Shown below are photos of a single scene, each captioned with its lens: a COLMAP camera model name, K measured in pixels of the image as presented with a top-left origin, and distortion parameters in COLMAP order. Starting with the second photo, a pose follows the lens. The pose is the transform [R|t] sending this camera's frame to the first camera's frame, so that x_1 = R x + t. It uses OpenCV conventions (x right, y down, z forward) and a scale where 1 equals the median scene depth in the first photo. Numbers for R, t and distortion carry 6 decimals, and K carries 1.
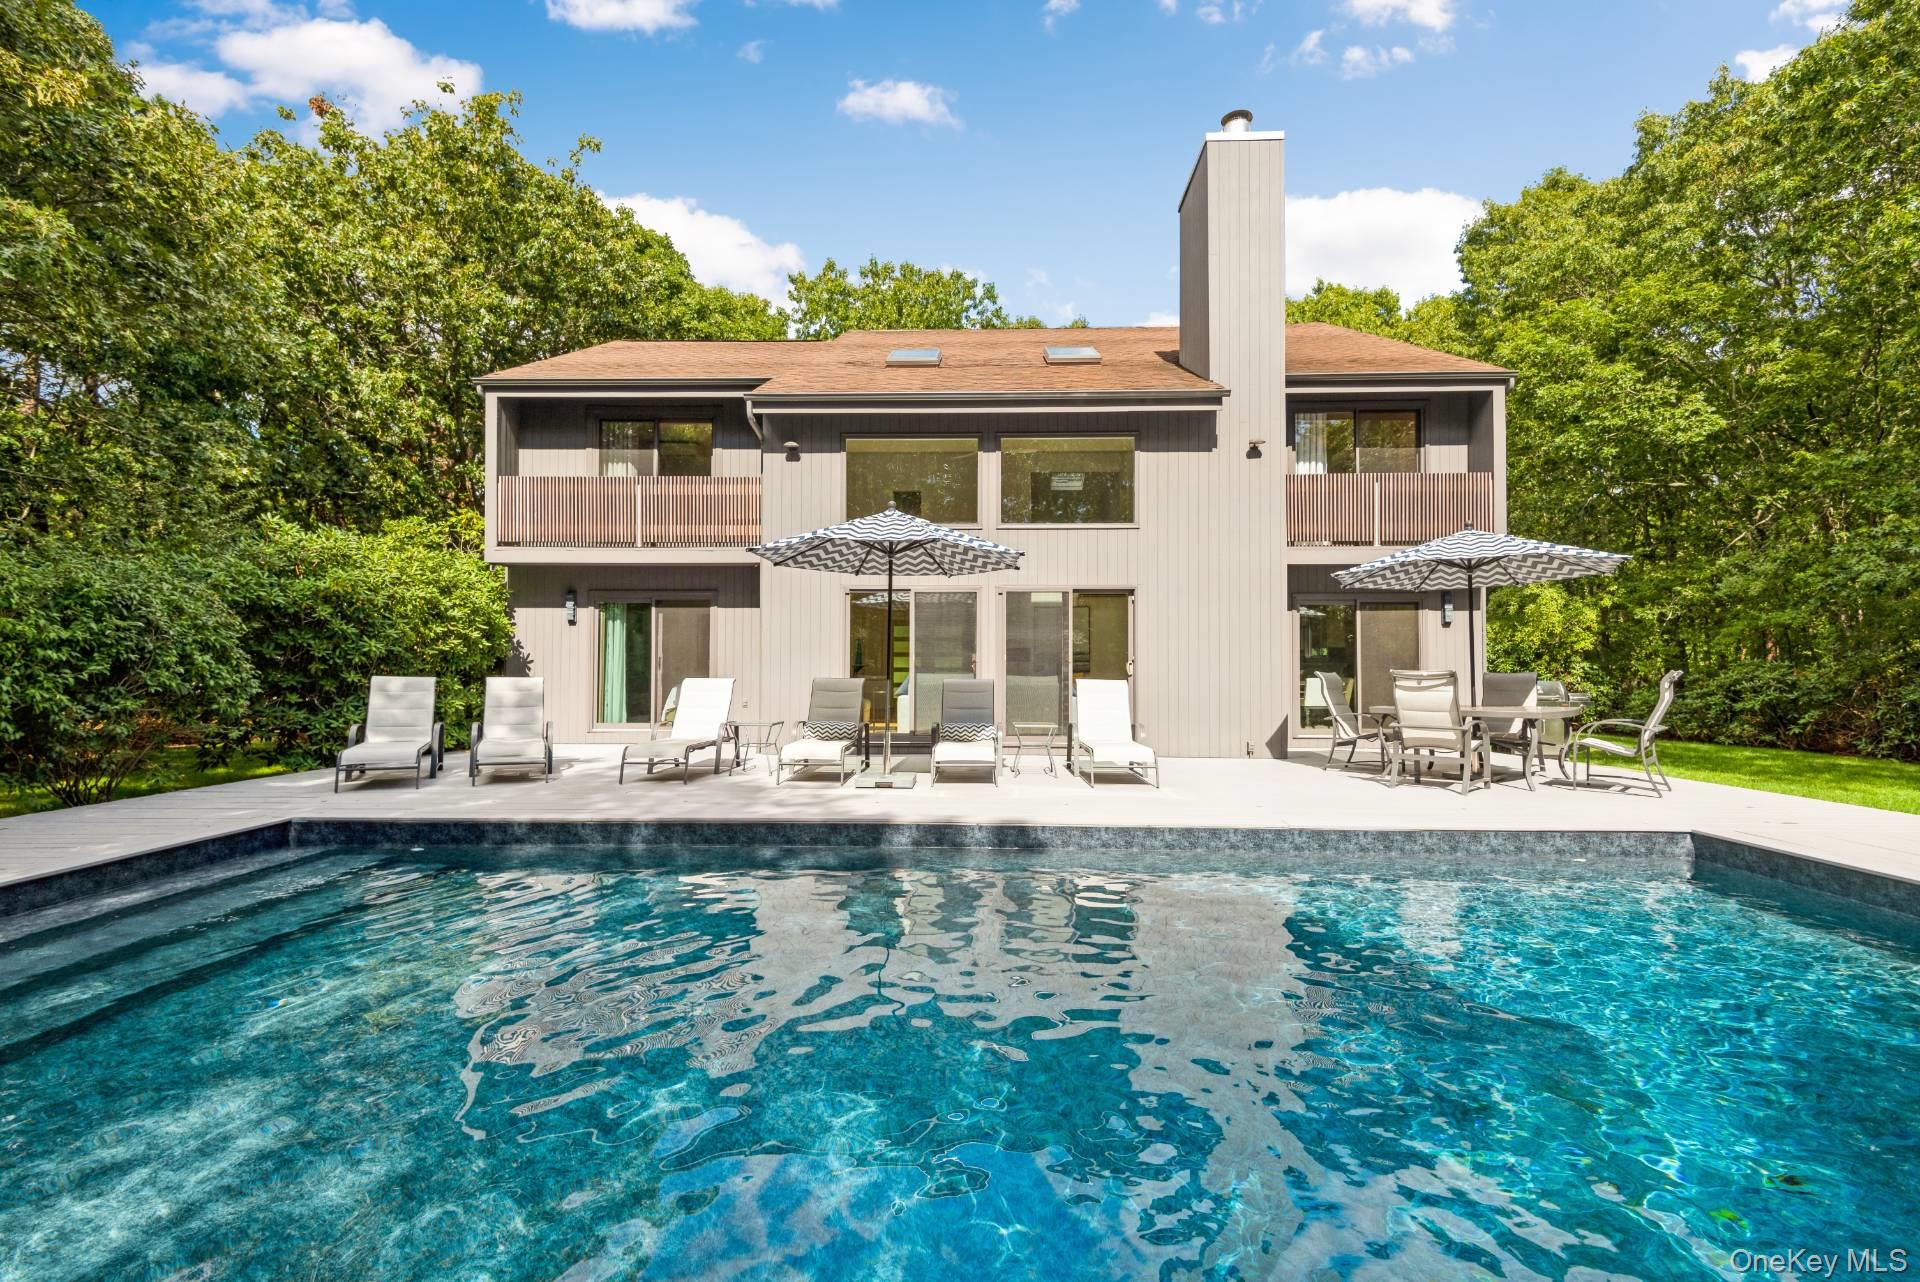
lens RADIAL K [[863.7, 0, 957.5], [0, 863.7, 645.0], [0, 0, 1]] dist [0.007686, -0.002104]
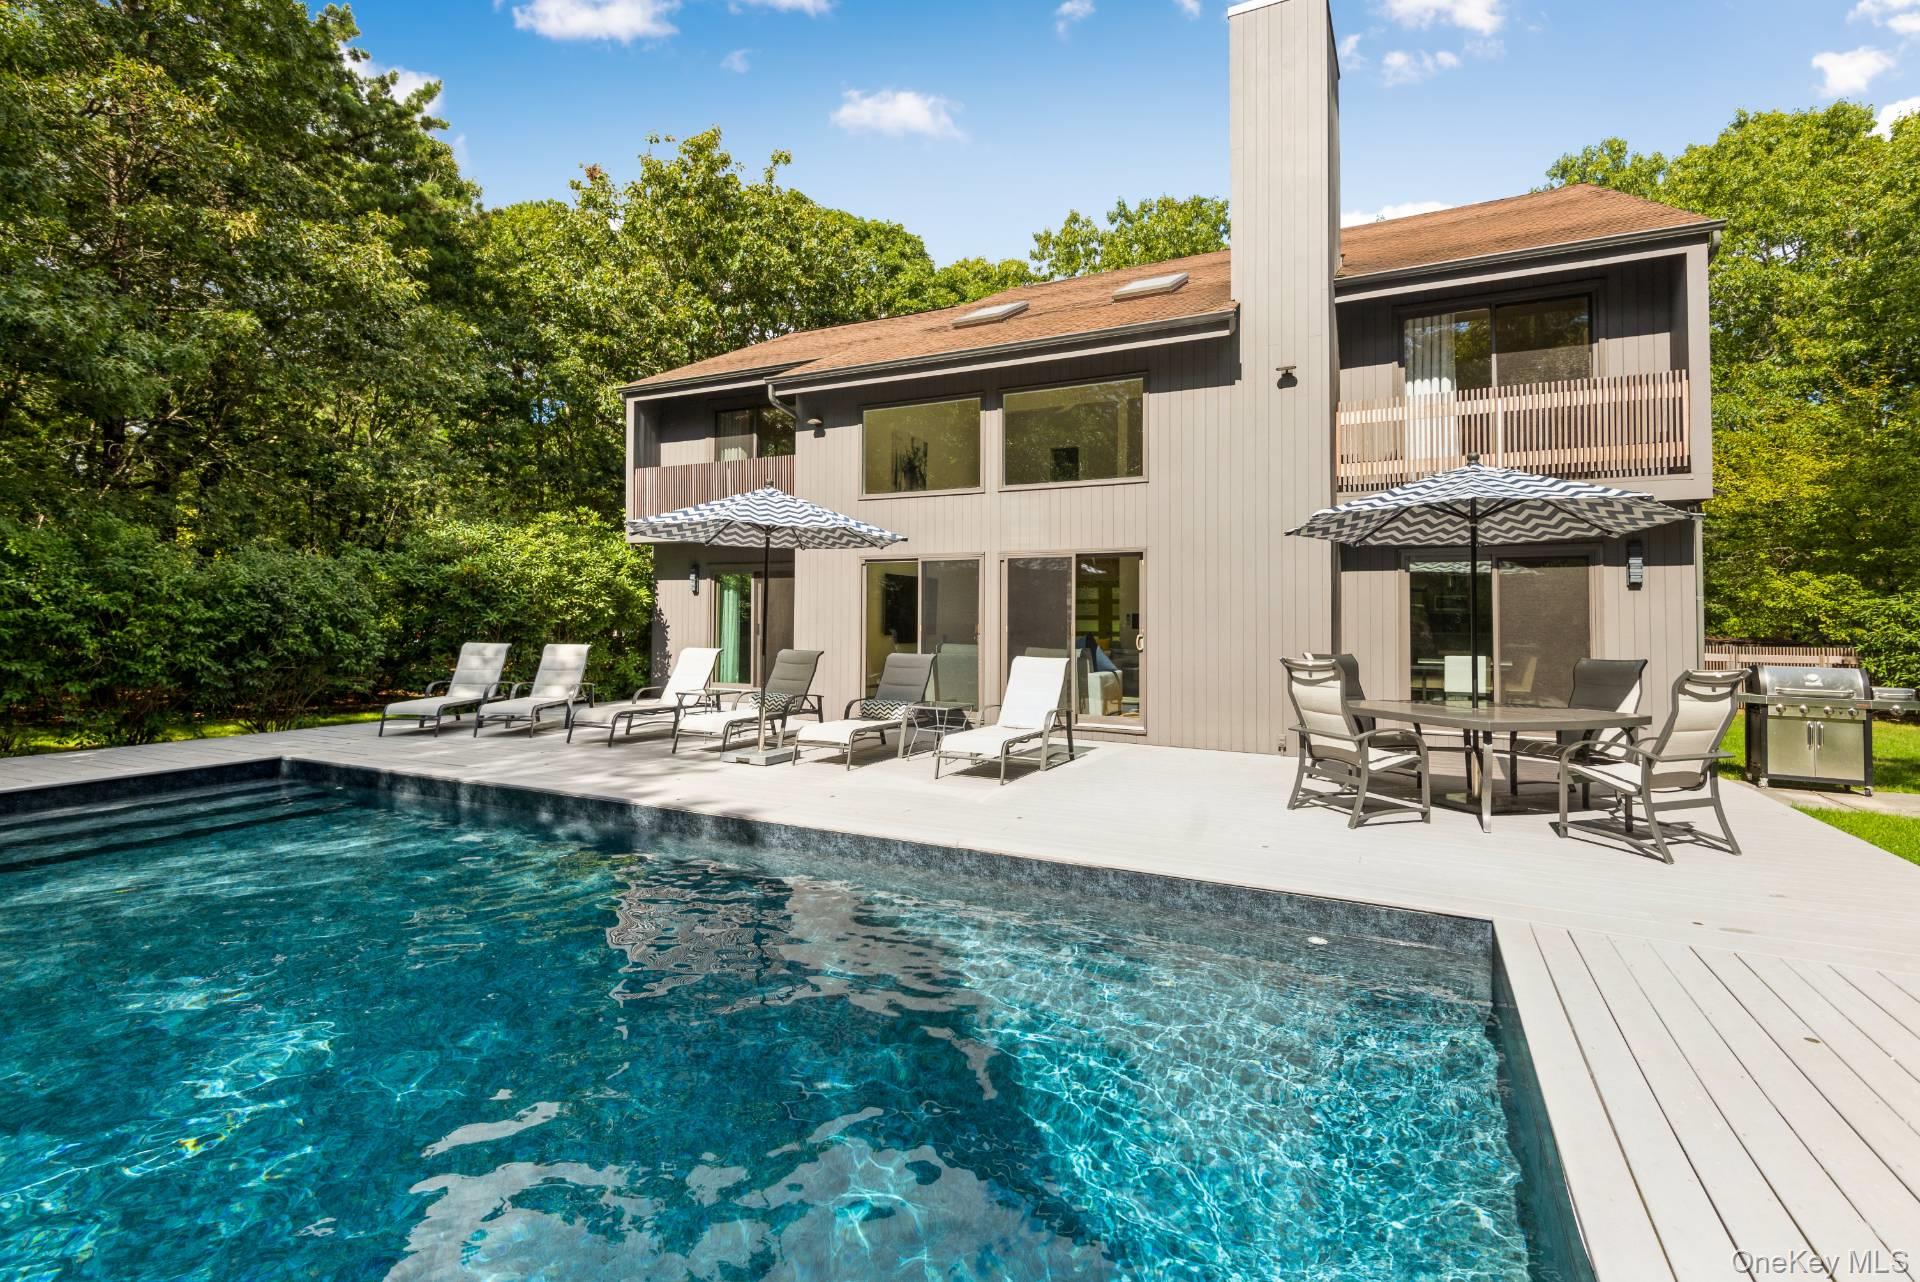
lens RADIAL K [[863.7, 0, 882.1], [0, 863.7, 603.4], [0, 0, 1]] dist [0.007686, -0.002104]
pose [[0.911288, -0.005093, -0.411739, 0.285490], [0.005639, 0.999984, 0.000112, -0.012592], [0.411731, -0.002424, 0.911302, 0.083181]]
